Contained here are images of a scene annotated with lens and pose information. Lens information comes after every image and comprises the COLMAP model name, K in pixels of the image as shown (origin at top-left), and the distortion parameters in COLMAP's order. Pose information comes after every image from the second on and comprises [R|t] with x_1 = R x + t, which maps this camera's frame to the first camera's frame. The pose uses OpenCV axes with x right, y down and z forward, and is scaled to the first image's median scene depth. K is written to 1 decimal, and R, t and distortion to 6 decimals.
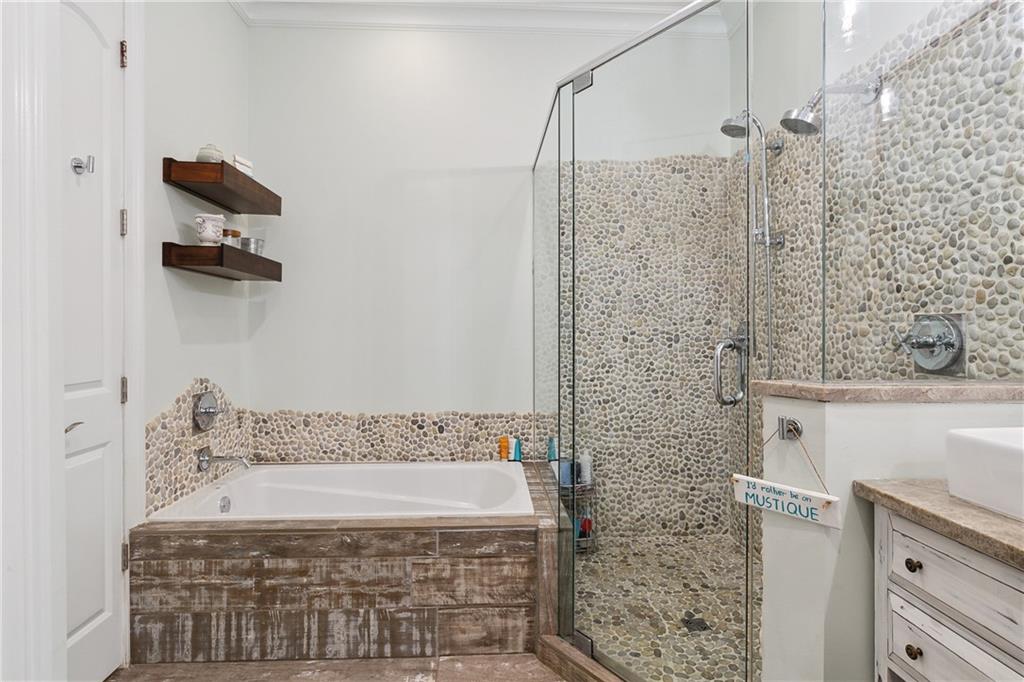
lens RADIAL K [[519.4, 0, 511.7], [0, 519.4, 325.9], [0, 0, 1]] dist [-0.000691, -0.000094]
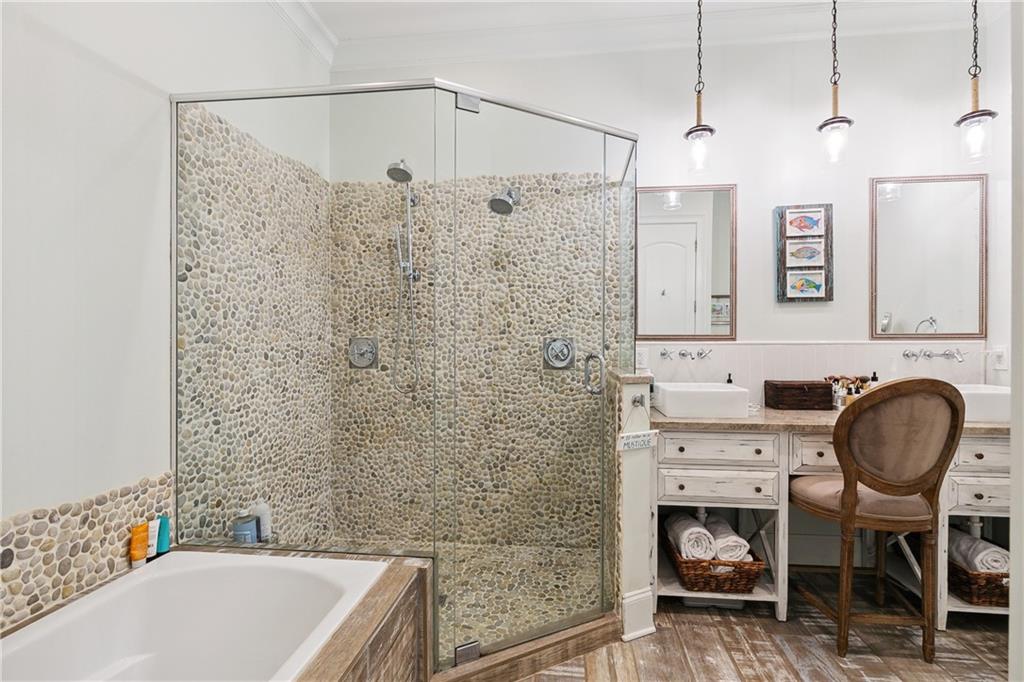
lens RADIAL K [[473.0, 0, 512.0], [0, 473.0, 341.0], [0, 0, 1]] dist [-0.000123, -0.000034]
pose [[0.157718, 0.008742, 0.987445, -0.483808], [-0.009782, 0.999926, -0.007290, 0.002312], [-0.987436, -0.008509, 0.157792, 0.484931]]
